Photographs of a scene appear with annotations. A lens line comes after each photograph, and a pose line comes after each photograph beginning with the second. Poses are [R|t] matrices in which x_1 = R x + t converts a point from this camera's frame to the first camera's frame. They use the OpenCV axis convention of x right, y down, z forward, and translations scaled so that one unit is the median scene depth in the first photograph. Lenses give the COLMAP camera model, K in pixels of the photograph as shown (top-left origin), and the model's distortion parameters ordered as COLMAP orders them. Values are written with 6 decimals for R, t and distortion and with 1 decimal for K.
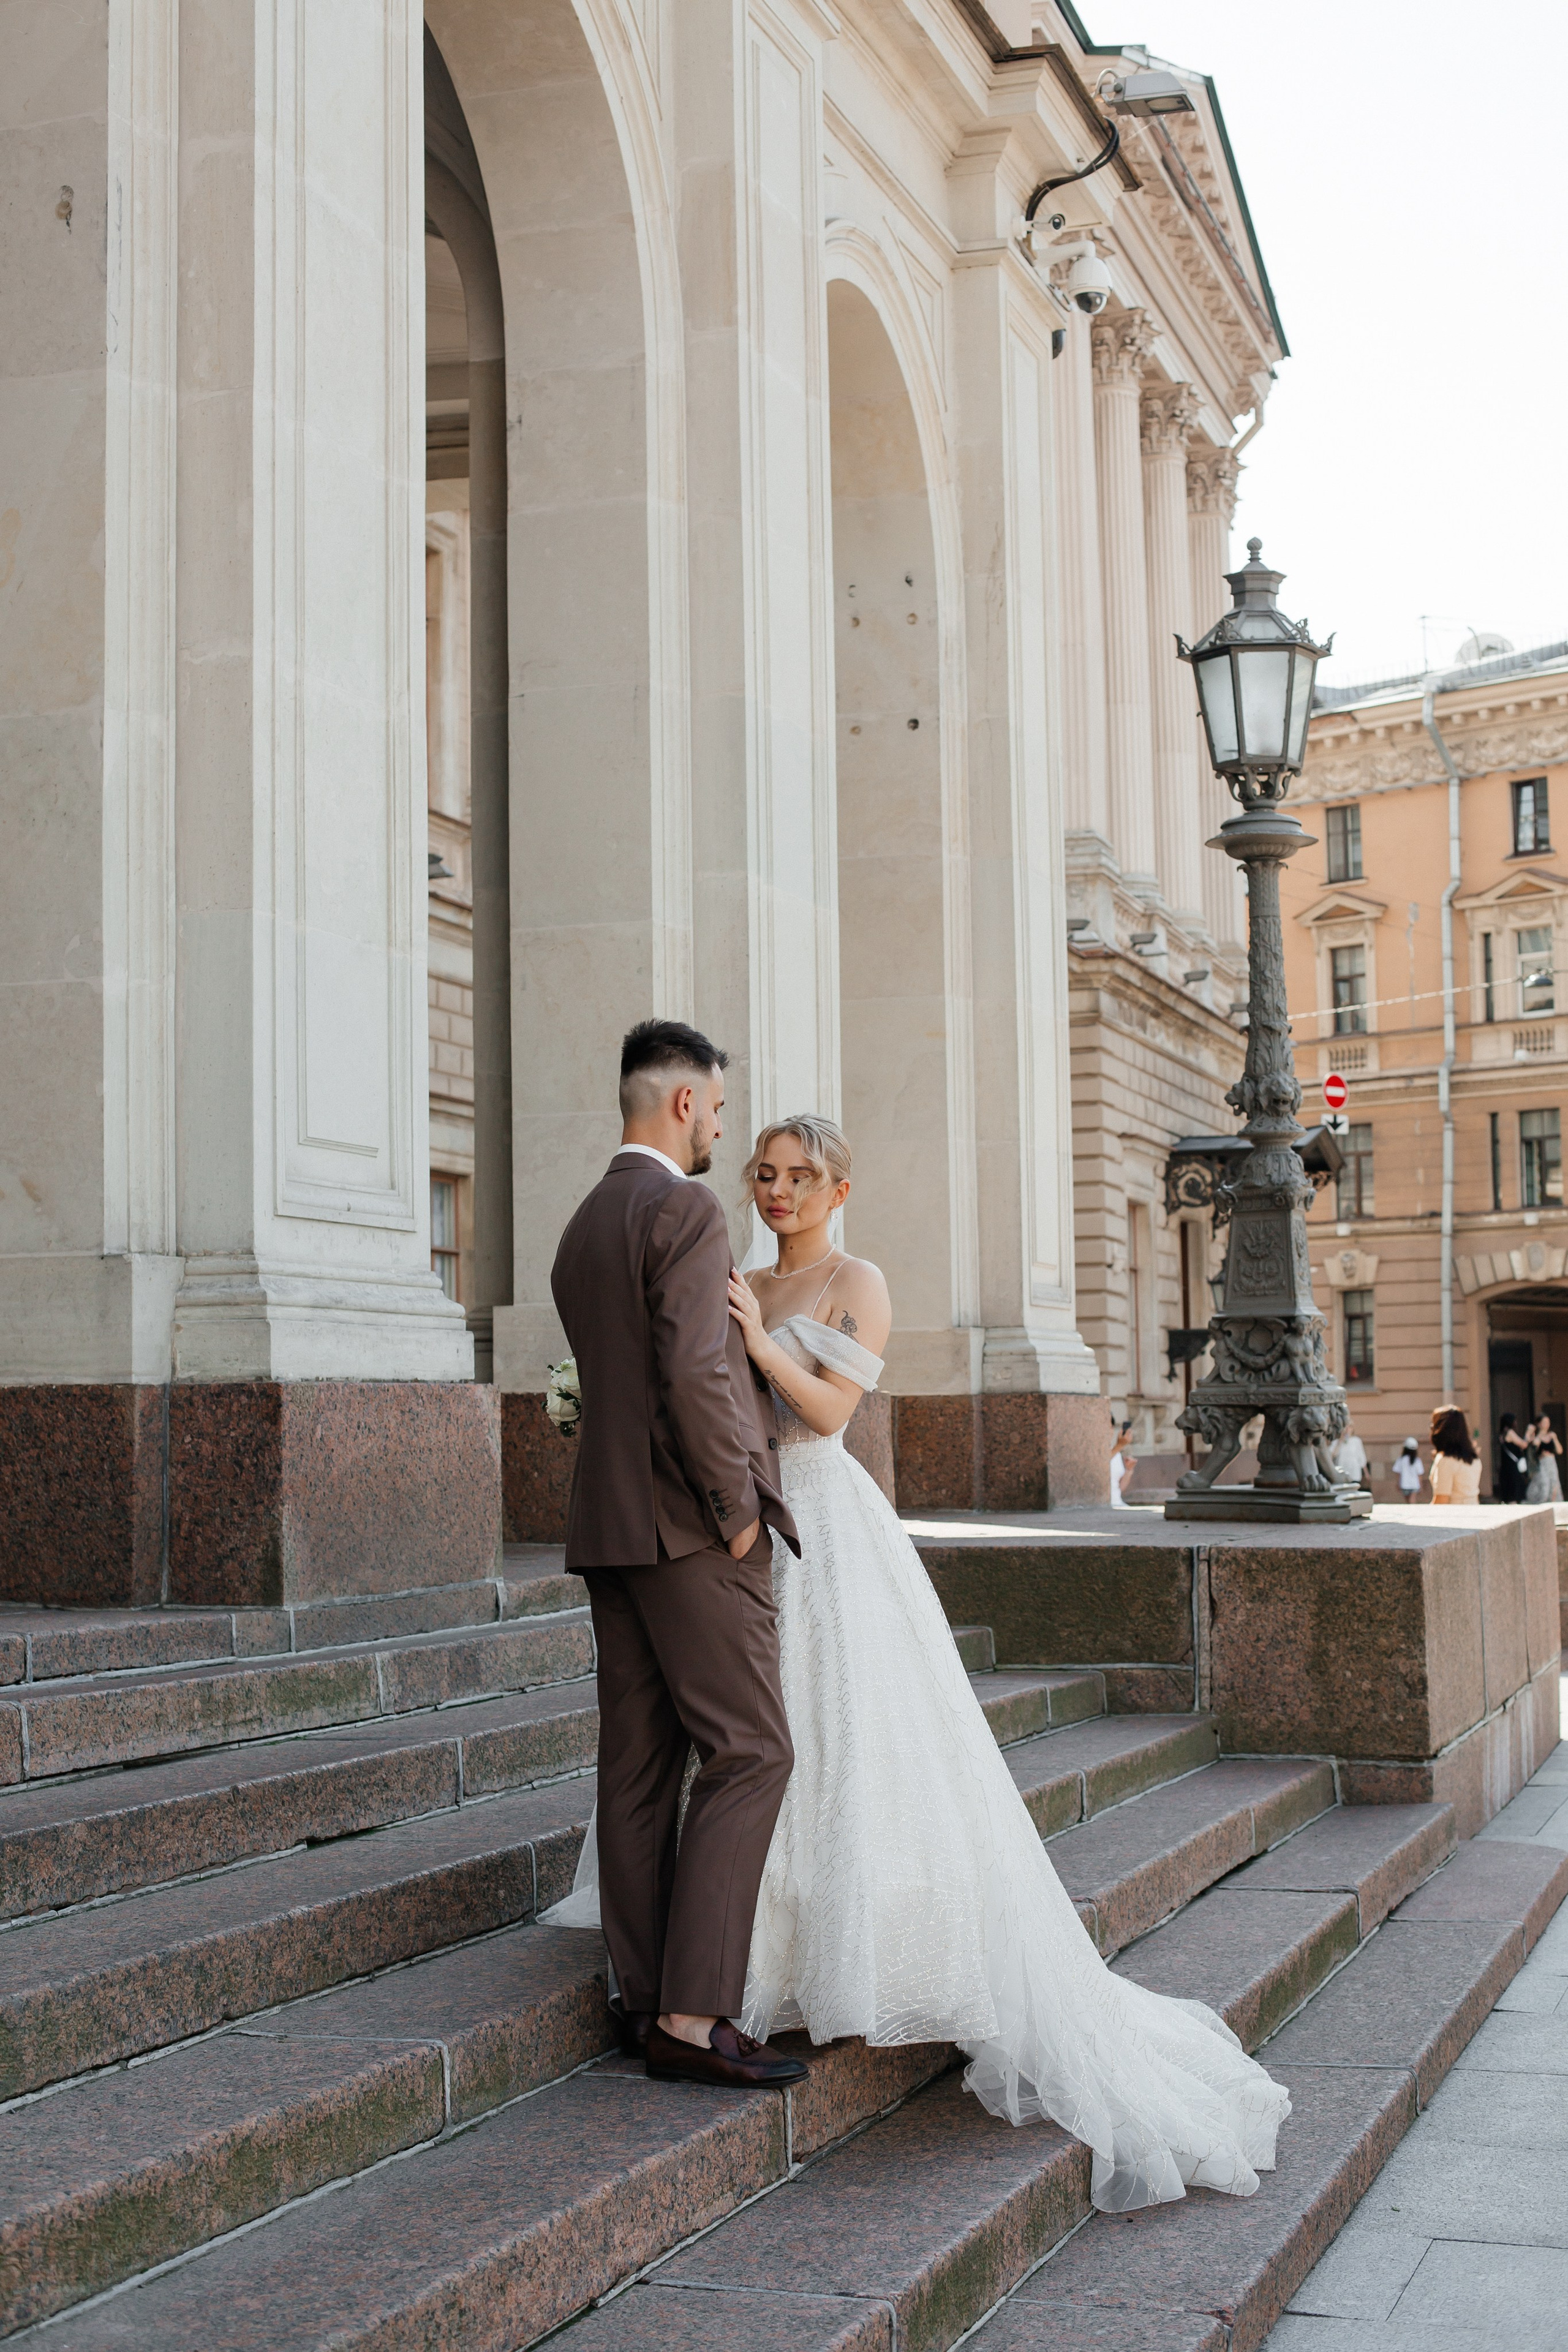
lens RADIAL K [[3373.1, 0, 816.1], [0, 3373.1, 1246.4], [0, 0, 1]] dist [-0.076590, 0.062213]
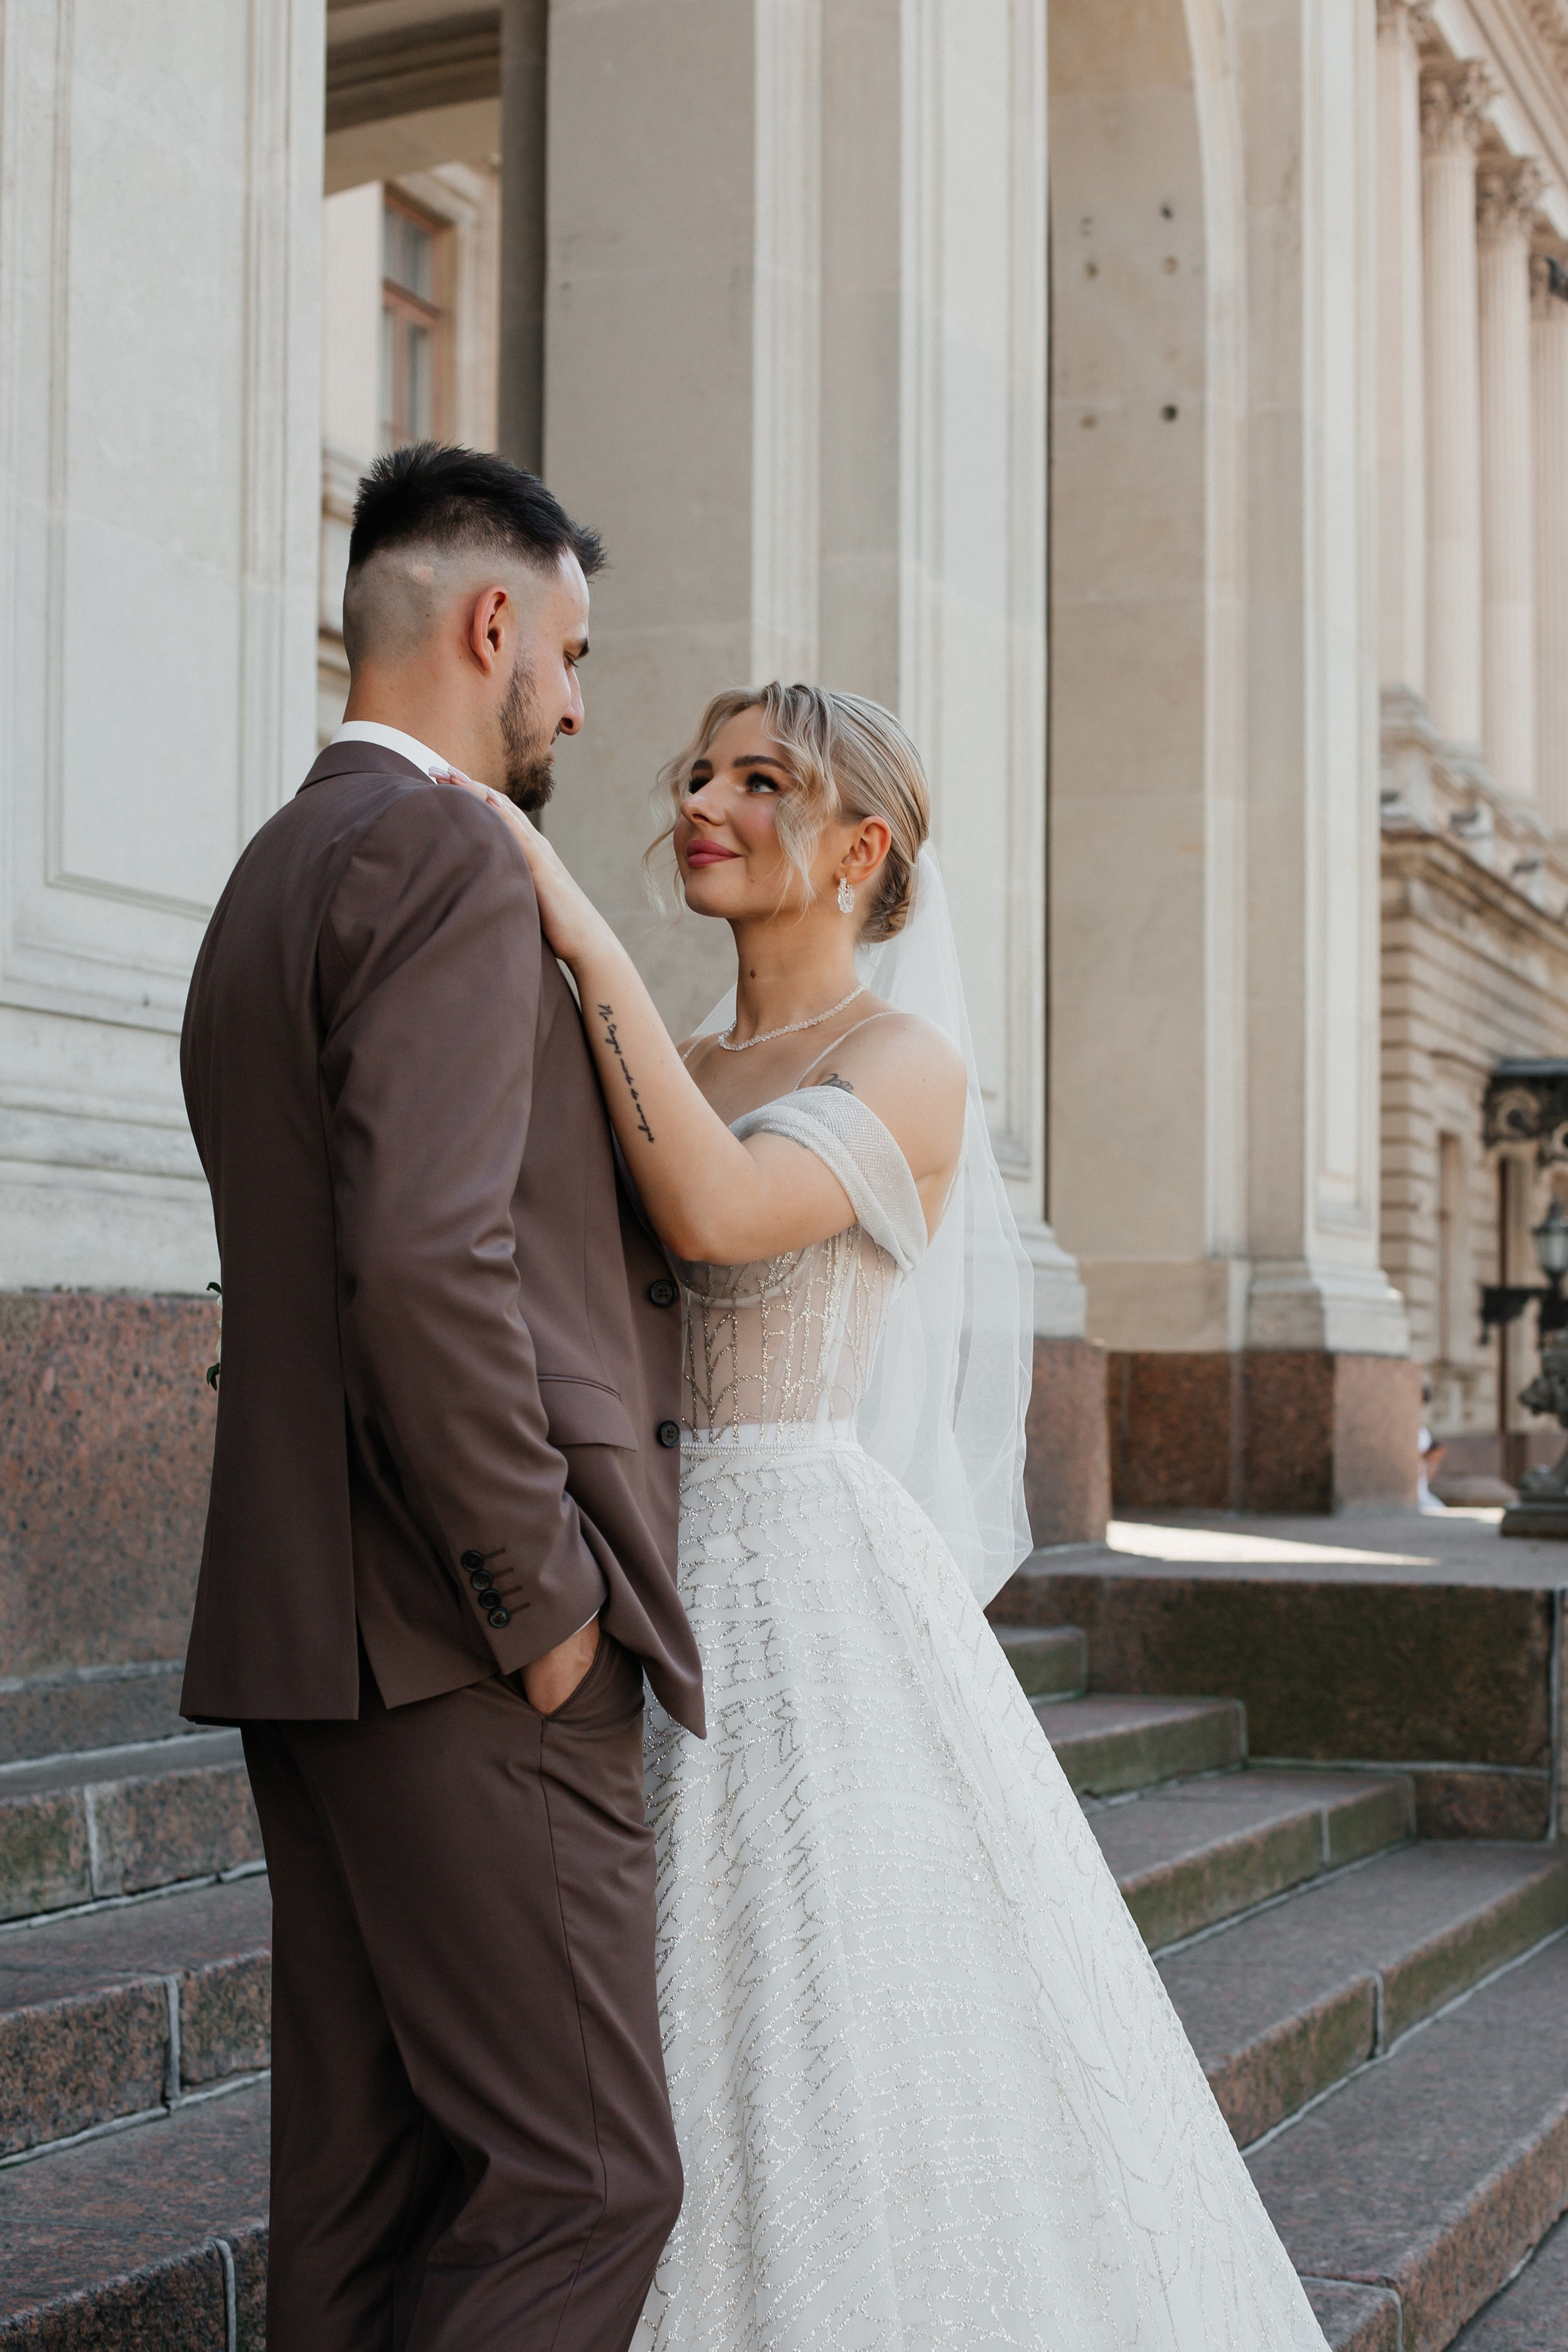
lens RADIAL K [[3735.7, 0, 823.1], [0, 3735.7, 1433.2], [0, 0, 1]] dist [-0.122576, 0.096954]
pose [[0.997444, 0.022404, -0.067851, 0.017594], [-0.017944, 0.997682, 0.065641, 0.013600], [0.069164, -0.064255, 0.995534, 0.255544]]
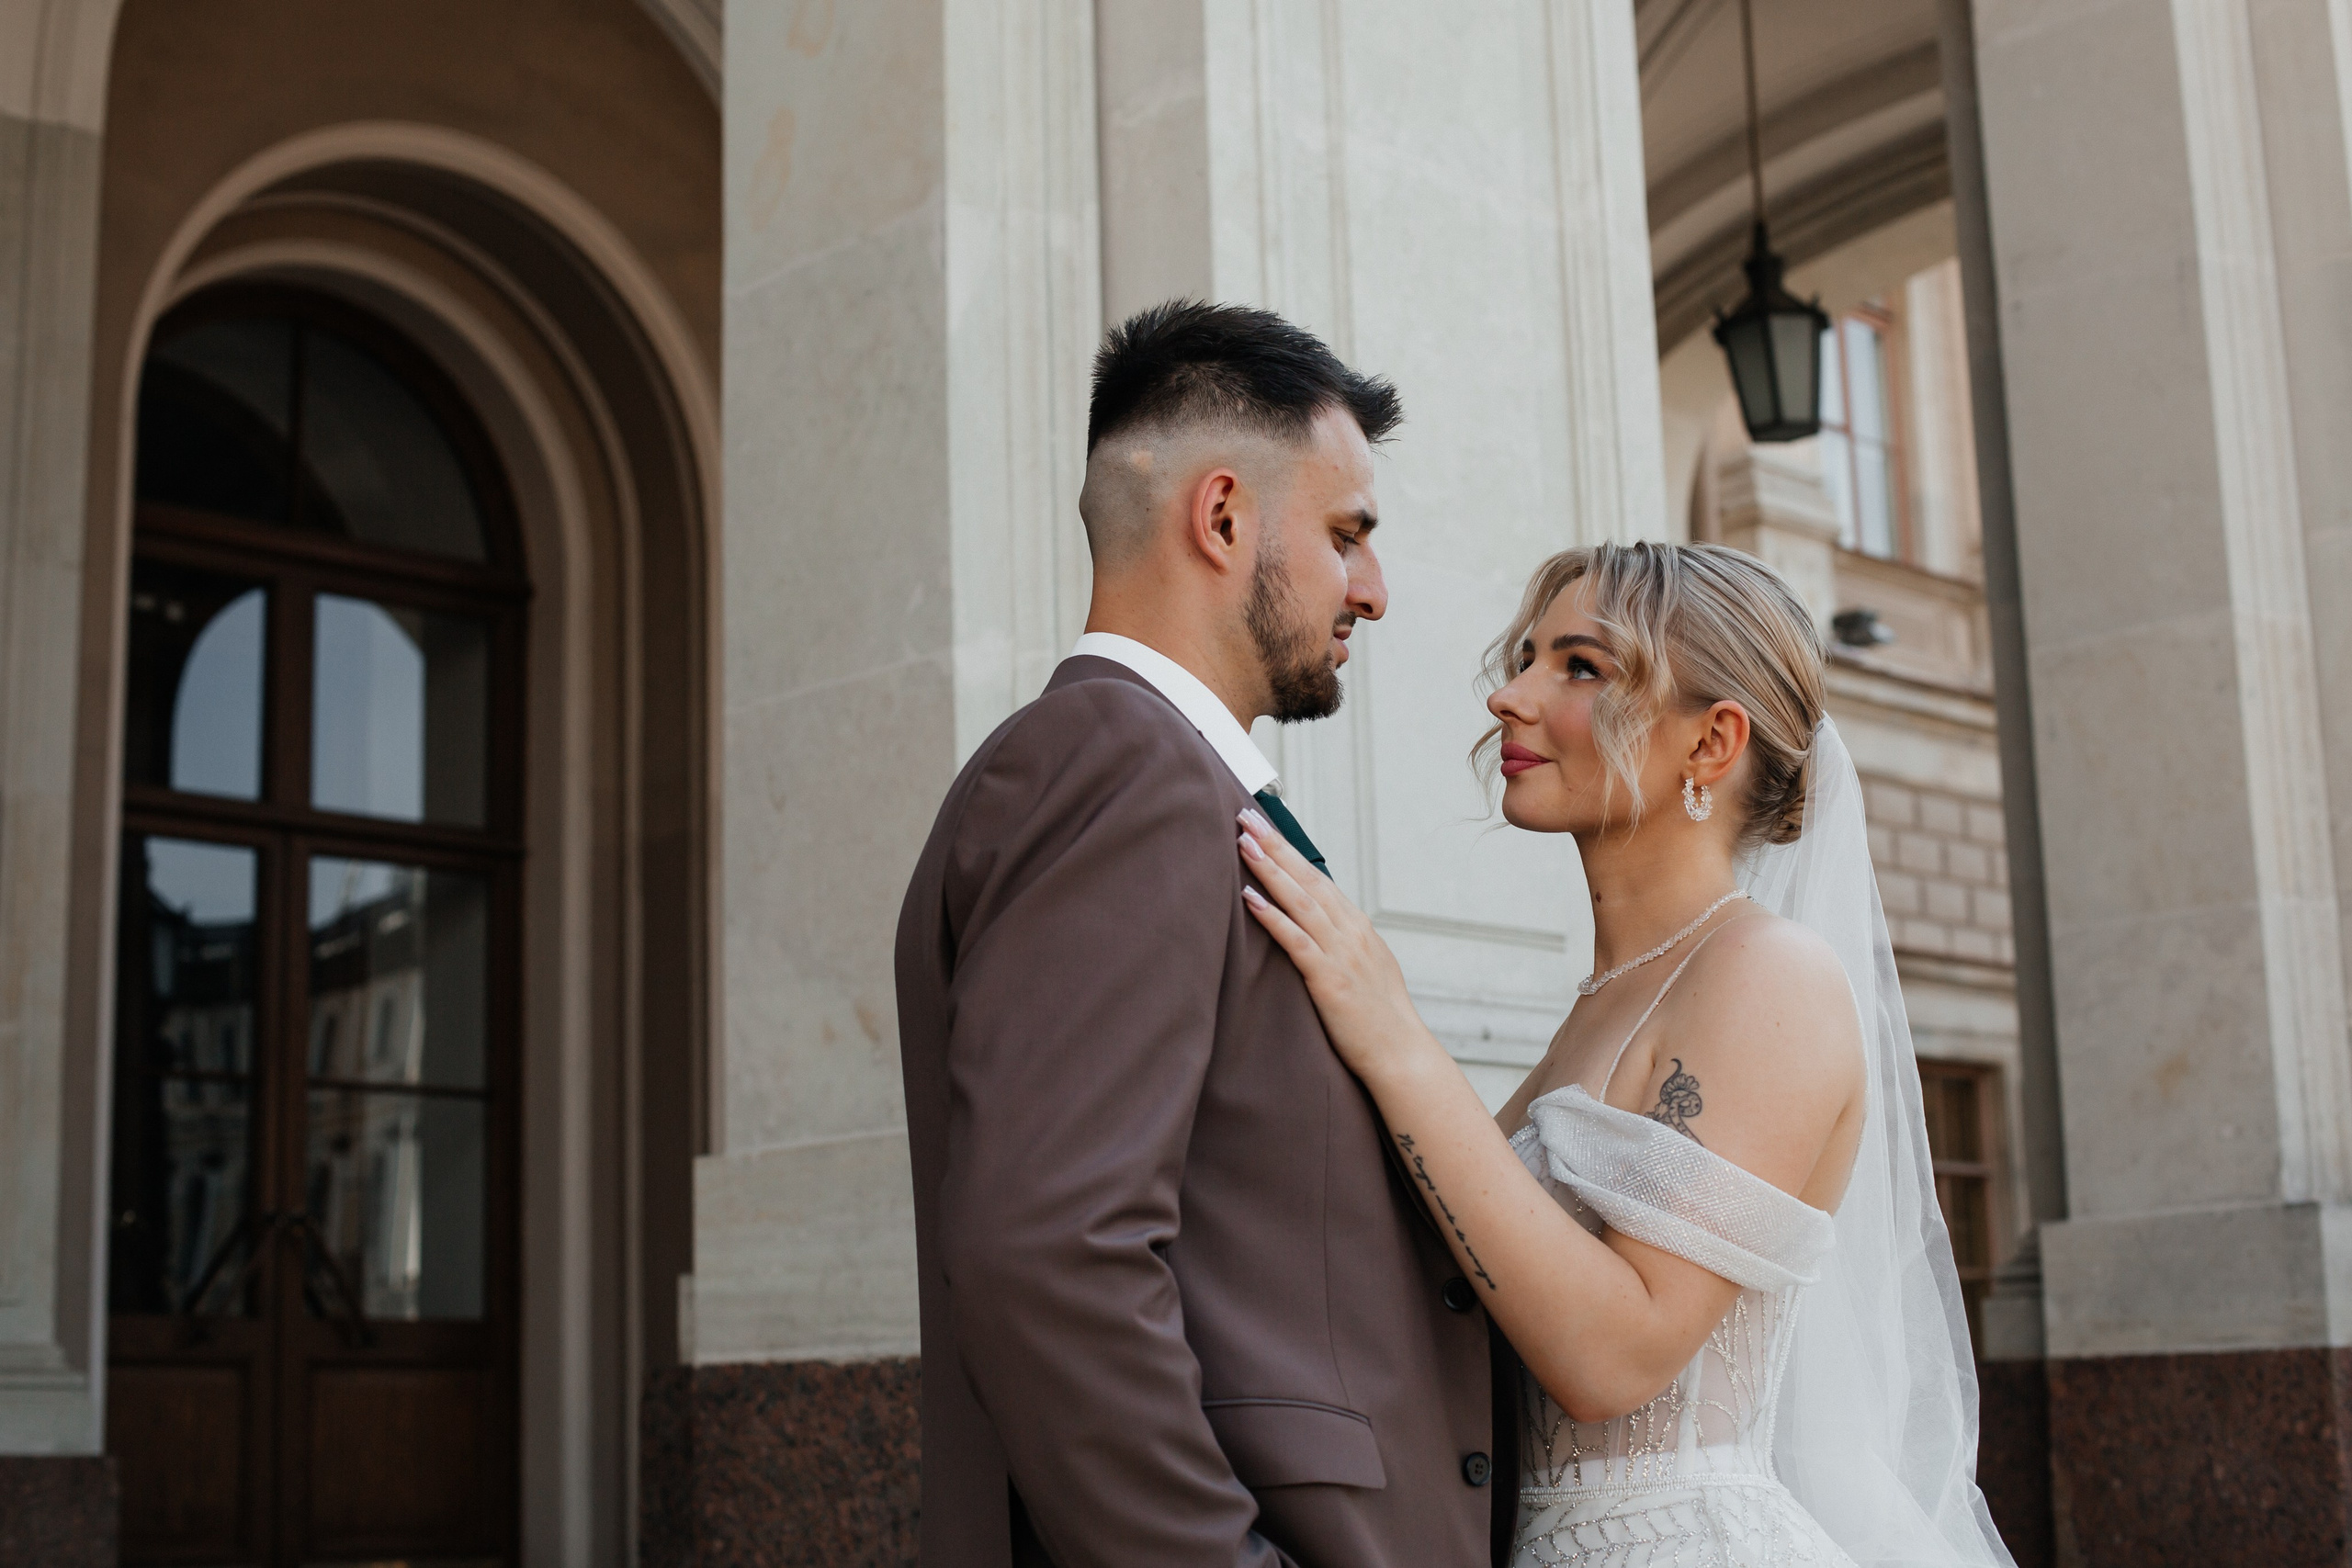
lens RADIAL K [[3459.7, 0, 1175.6], [0, 3459.7, 795.1], [0, 0, 1]] dist [-0.149976, 0.140778]
pose [[0.890226, -0.095742, -0.445345, 0.056422], [0.038984, 0.990089, -0.134925, 0.018005], [0.453849, 0.102752, 0.885135, 0.323528]]
